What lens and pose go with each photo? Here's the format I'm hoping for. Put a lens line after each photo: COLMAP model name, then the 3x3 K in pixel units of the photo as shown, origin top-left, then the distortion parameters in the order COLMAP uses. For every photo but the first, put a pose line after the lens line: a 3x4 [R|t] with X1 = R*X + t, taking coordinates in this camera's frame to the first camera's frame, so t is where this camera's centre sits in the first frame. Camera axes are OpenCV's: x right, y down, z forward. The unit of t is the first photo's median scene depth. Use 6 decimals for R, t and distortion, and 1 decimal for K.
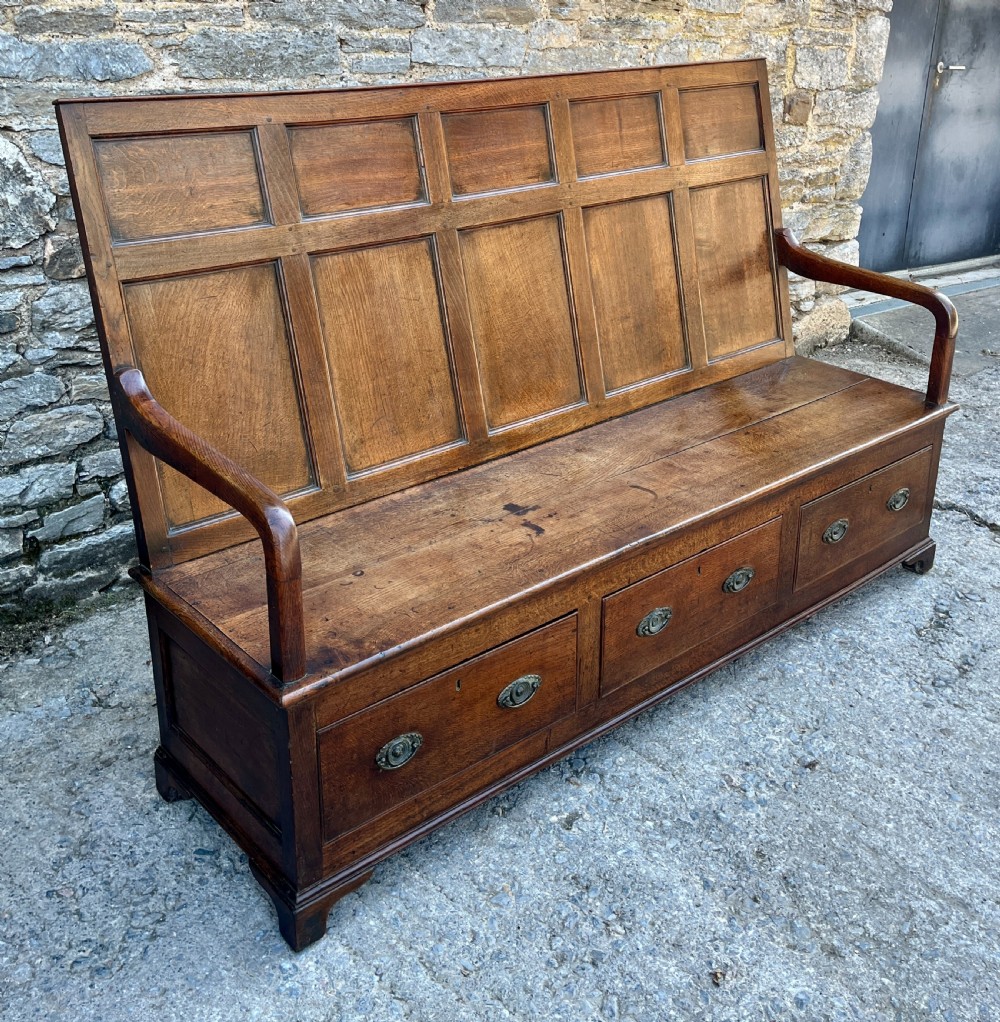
lens RADIAL K [[1126.5, 0, 472.4], [0, 1126.5, 371.5], [0, 0, 1]] dist [0.054201, -0.041293]
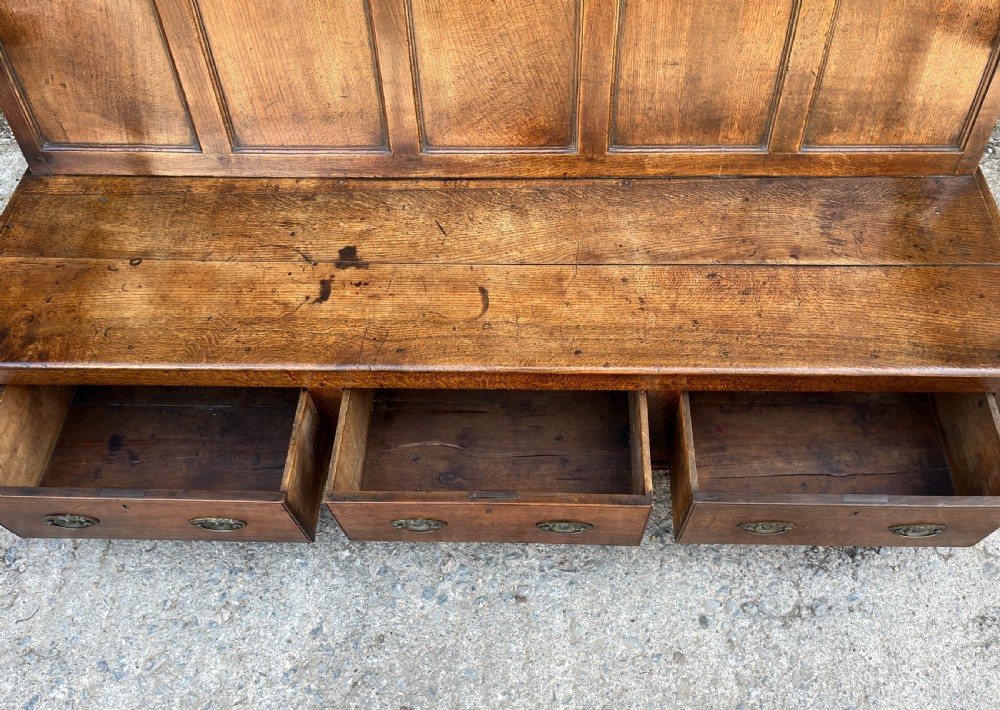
lens RADIAL K [[782.4, 0, 533.9], [0, 782.4, 368.8], [0, 0, 1]] dist [0.051172, -0.040881]
pose [[0.757220, 0.538683, -0.369376, 0.471132], [-0.202177, 0.731055, 0.651677, -0.284203], [0.621082, -0.418784, 0.662479, 0.636331]]
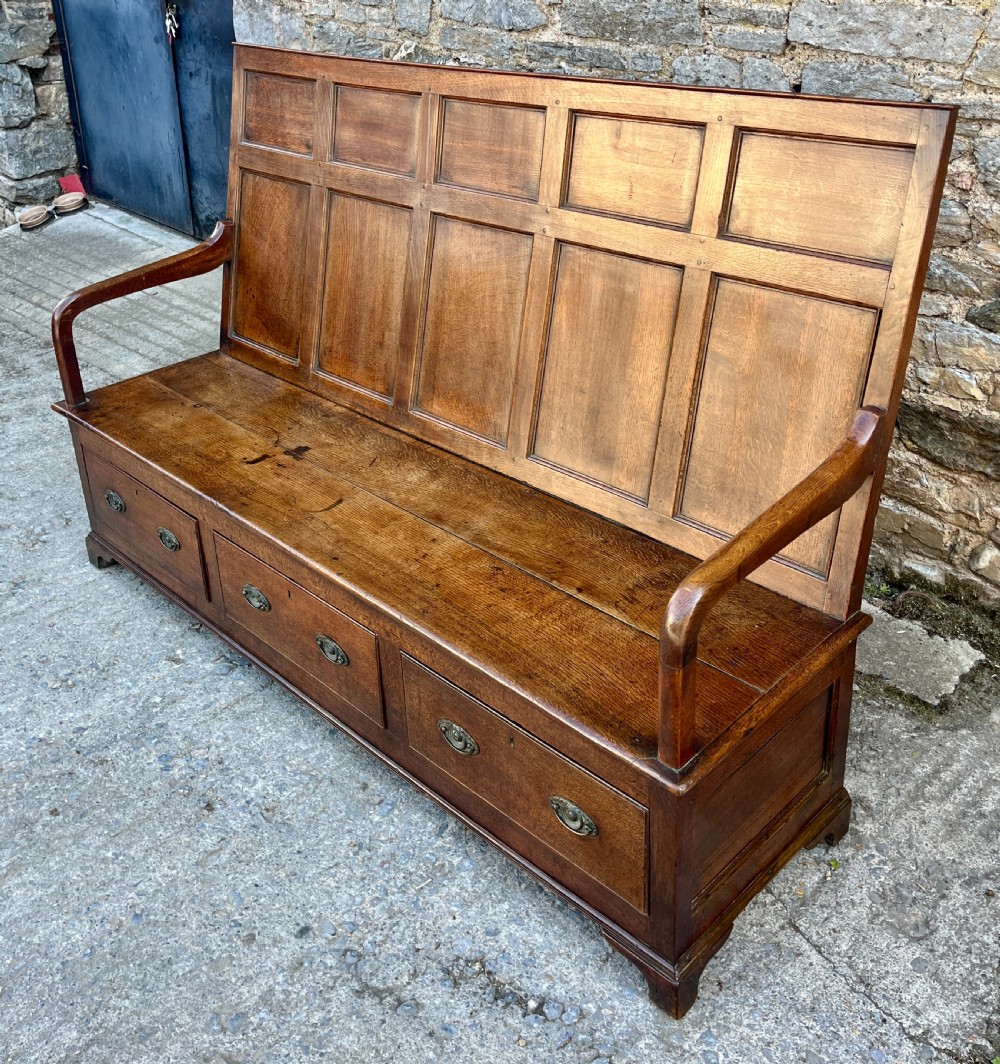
lens RADIAL K [[1121.2, 0, 497.7], [0, 1121.2, 396.4], [0, 0, 1]] dist [0.072904, -0.072431]
pose [[0.072950, 0.400844, -0.913237, 1.098864], [-0.272628, 0.888816, 0.368347, -0.410531], [0.959350, 0.222103, 0.174121, 1.015553]]
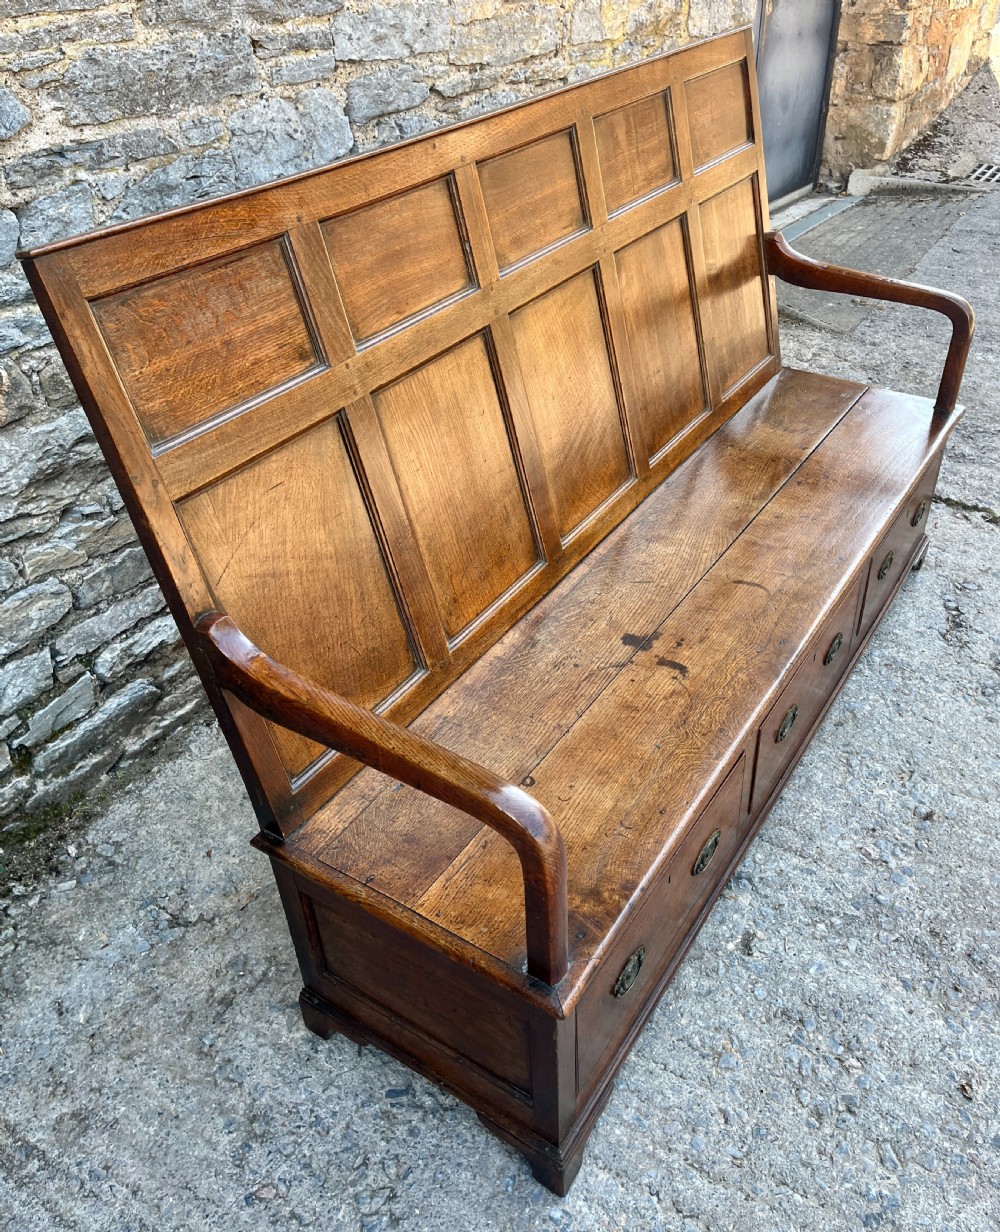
lens RADIAL K [[1005.0, 0, 515.2], [0, 1005.0, 594.9], [0, 0, 1]] dist [0.100700, -0.132946]
pose [[0.956525, -0.192395, 0.219190, -0.229376], [0.122797, 0.947362, 0.295678, -0.166369], [-0.264539, -0.255907, 0.929801, 0.299827]]
